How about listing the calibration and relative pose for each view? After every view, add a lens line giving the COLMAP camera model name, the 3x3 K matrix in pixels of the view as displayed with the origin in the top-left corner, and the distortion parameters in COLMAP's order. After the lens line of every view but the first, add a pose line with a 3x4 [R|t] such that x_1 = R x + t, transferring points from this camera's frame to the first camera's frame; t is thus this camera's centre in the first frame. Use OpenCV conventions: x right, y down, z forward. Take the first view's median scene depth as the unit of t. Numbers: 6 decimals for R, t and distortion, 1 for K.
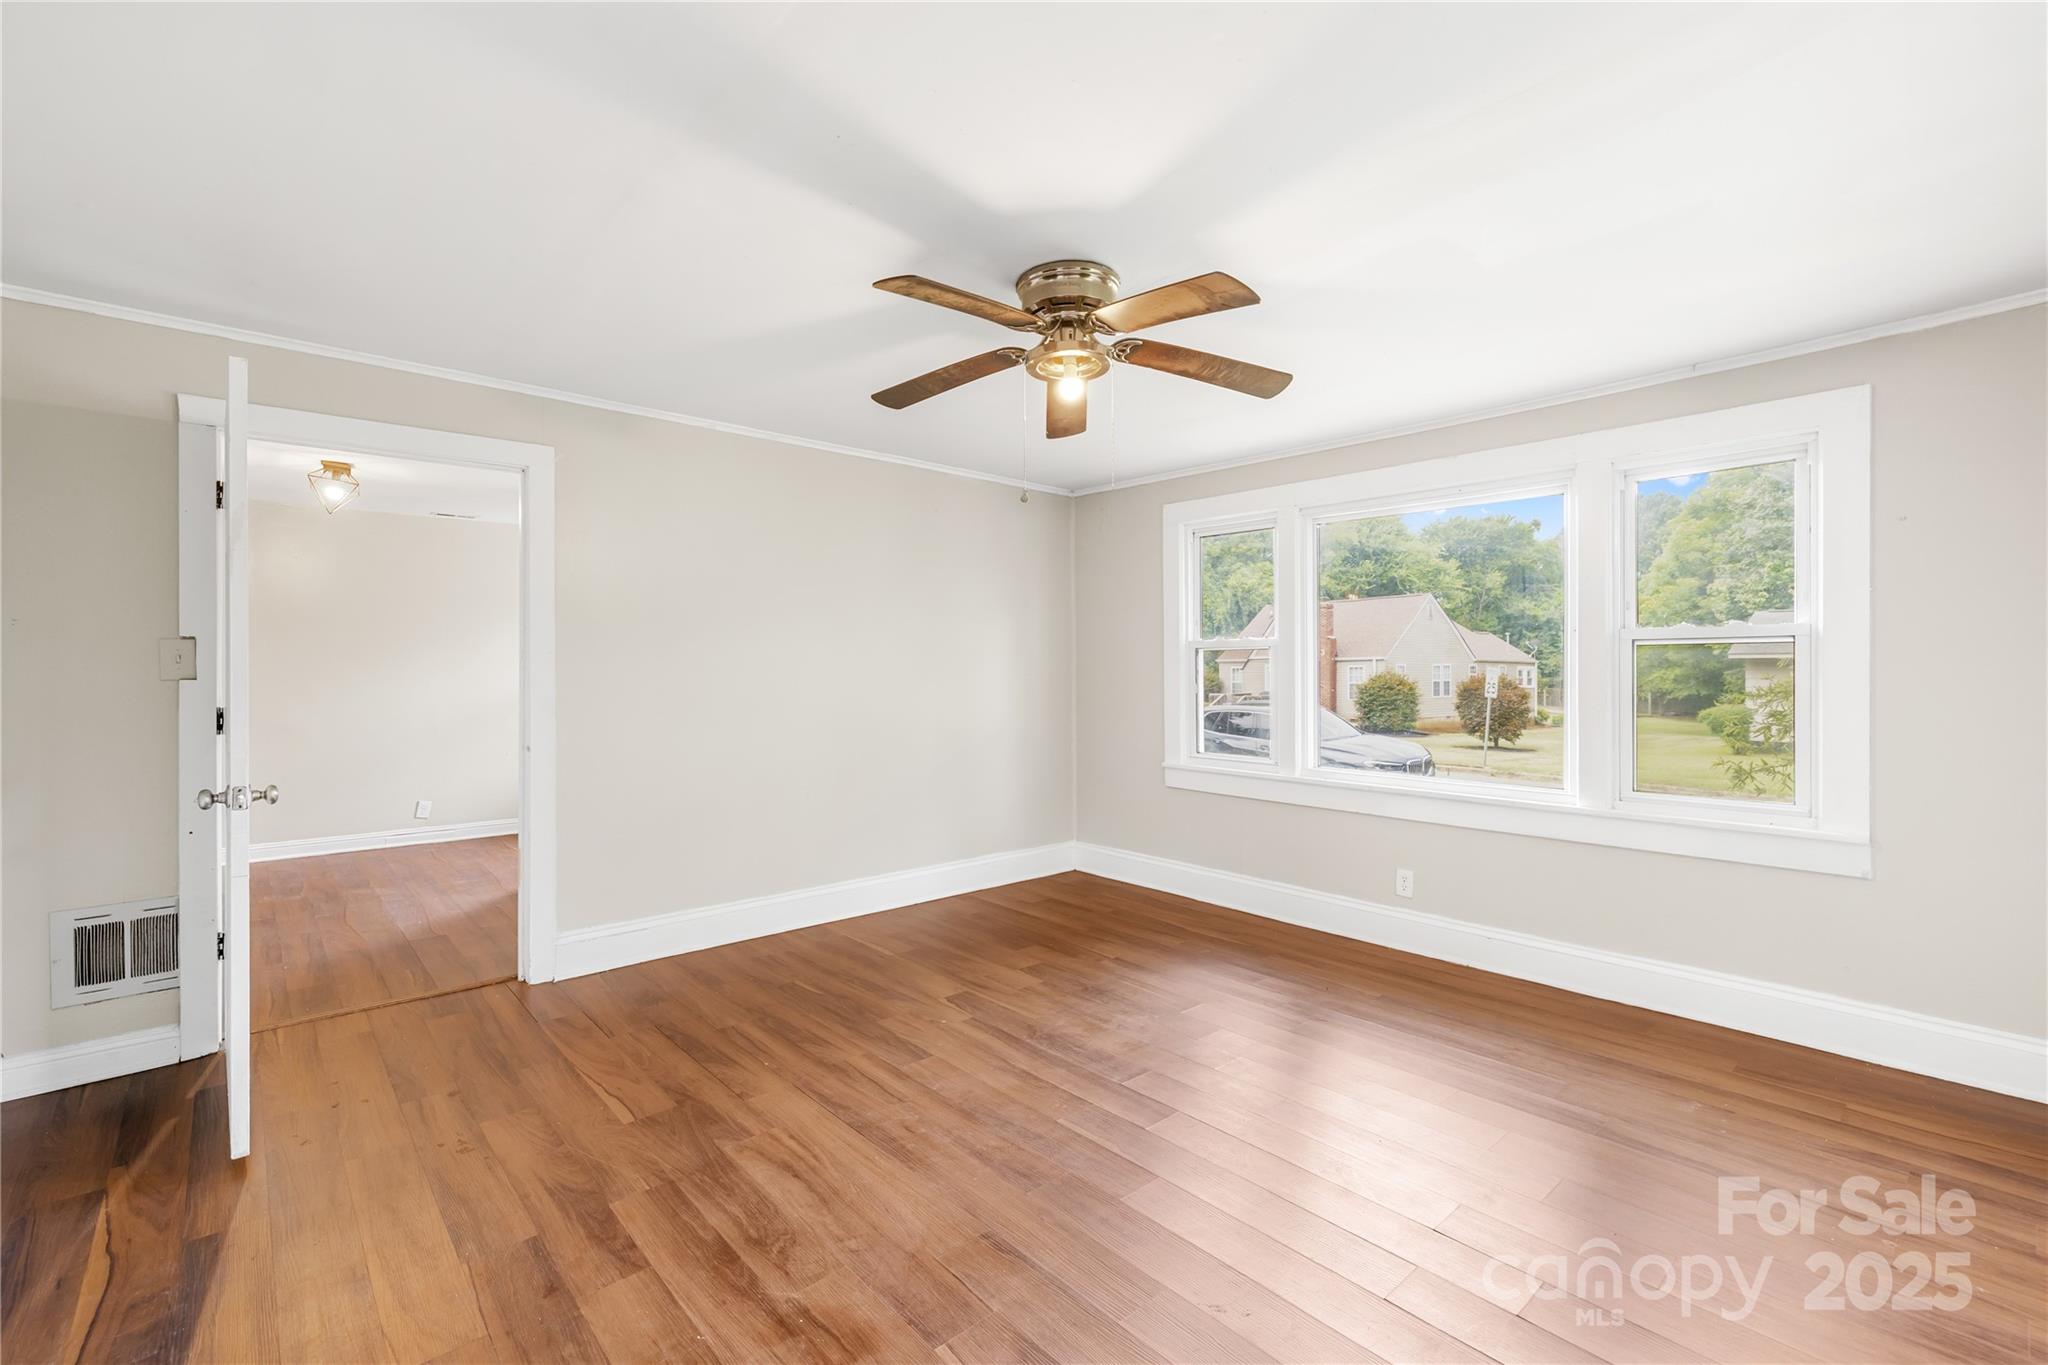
lens RADIAL K [[874.9, 0, 1013.1], [0, 874.9, 677.2], [0, 0, 1]] dist [0.000556, 0.000052]
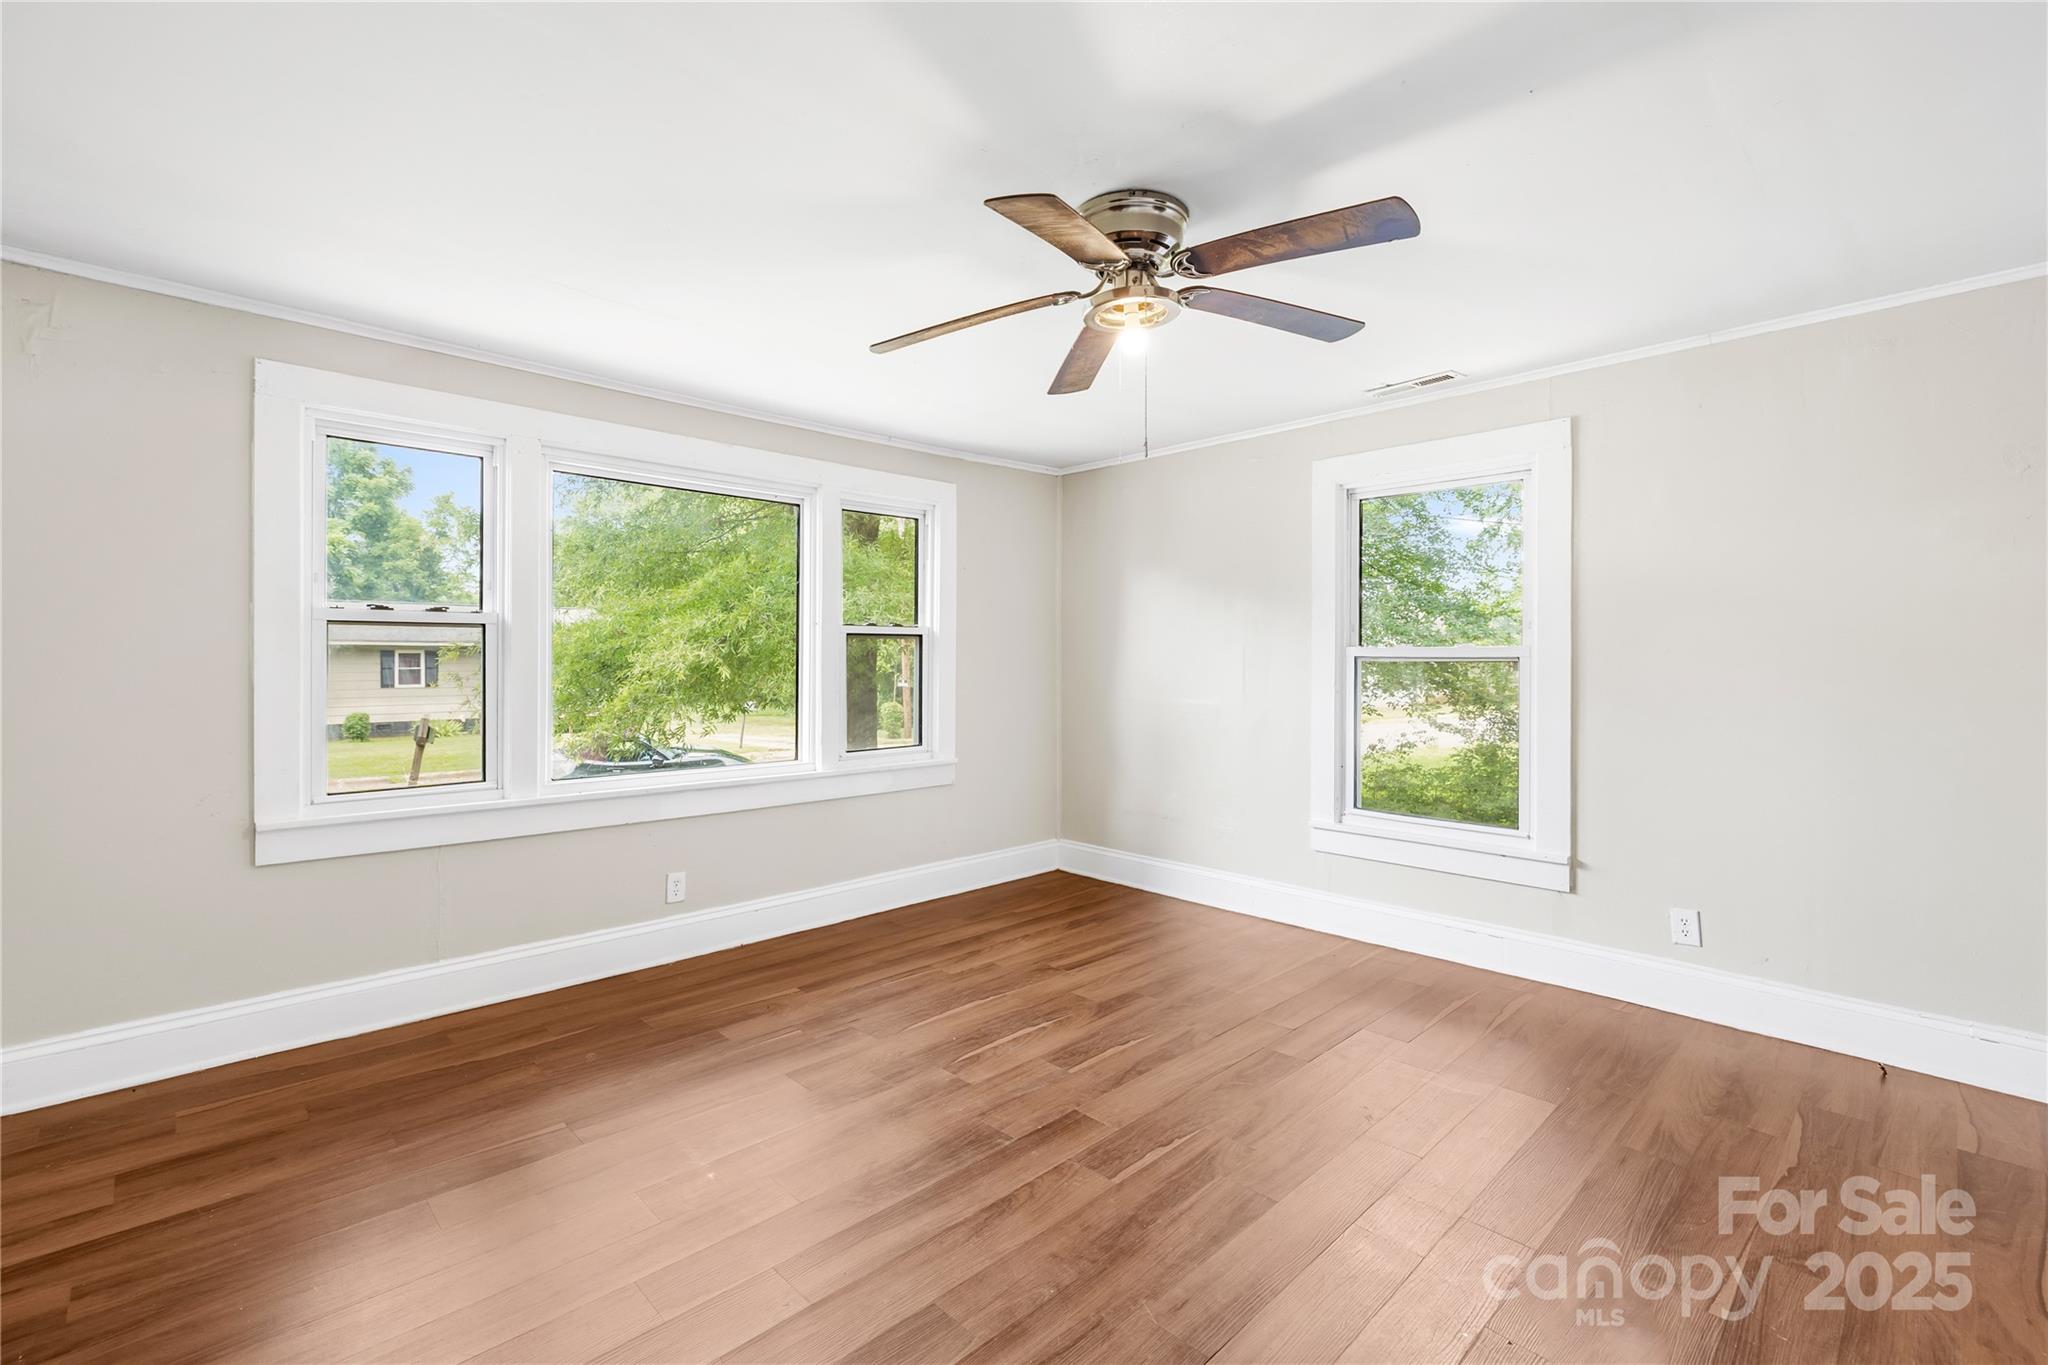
lens RADIAL K [[874.9, 0, 1013.1], [0, 874.9, 677.2], [0, 0, 1]] dist [0.000556, 0.000052]
pose [[-0.023651, -0.028676, 0.999309, -0.514213], [-0.001270, 0.999589, 0.028654, -0.013911], [-0.999719, -0.000592, -0.023678, 0.720559]]
